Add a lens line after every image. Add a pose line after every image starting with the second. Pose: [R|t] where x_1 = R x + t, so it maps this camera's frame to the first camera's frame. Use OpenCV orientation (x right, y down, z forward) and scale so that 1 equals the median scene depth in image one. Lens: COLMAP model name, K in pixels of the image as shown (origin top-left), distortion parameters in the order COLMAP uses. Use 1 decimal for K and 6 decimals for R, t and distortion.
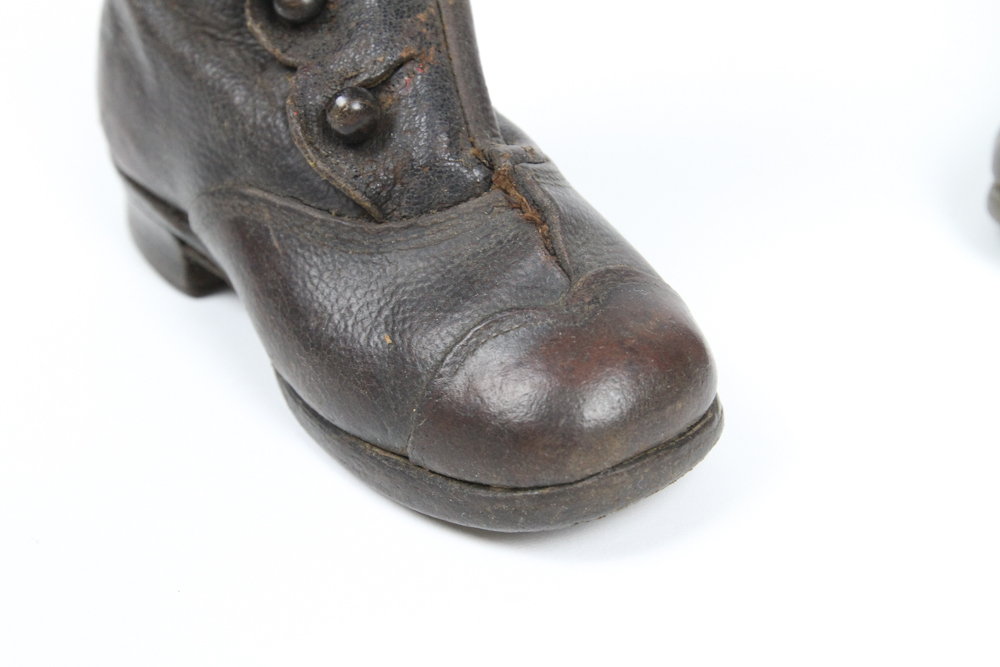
lens RADIAL K [[1518.7, 0, 500.0], [0, 1518.7, 333.5], [0, 0, 1]] dist [0.010564, 0.048257]
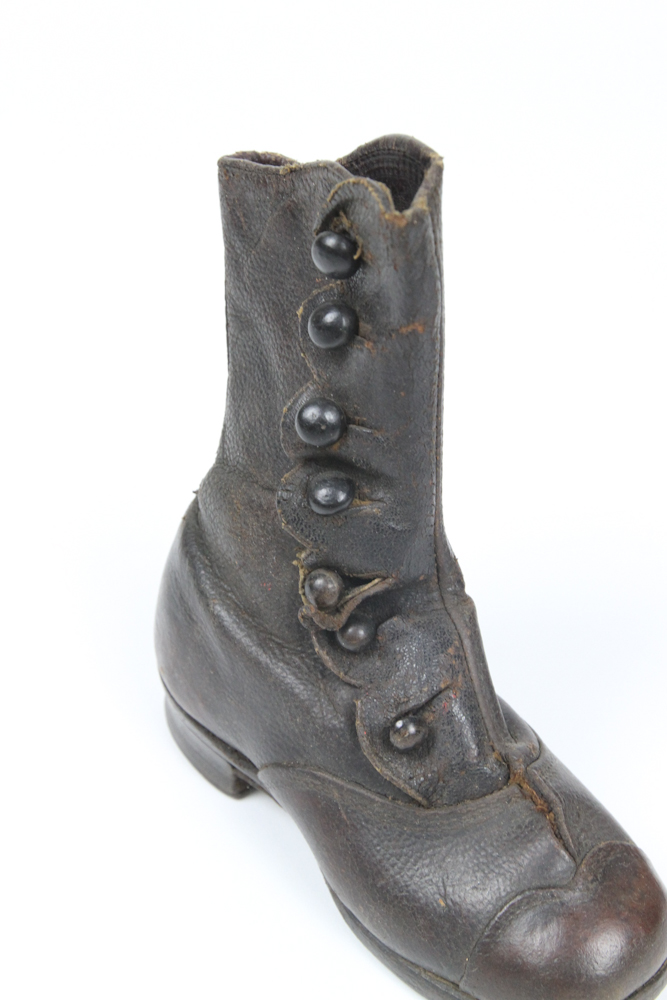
lens RADIAL K [[1518.7, 0, 333.5], [0, 1518.7, 500.0], [0, 0, 1]] dist [0.010564, 0.048257]
pose [[0.997011, -0.026375, 0.072613, -0.254637], [0.022404, 0.998237, 0.054968, -0.426045], [-0.073934, -0.053177, 0.995844, -0.339455]]
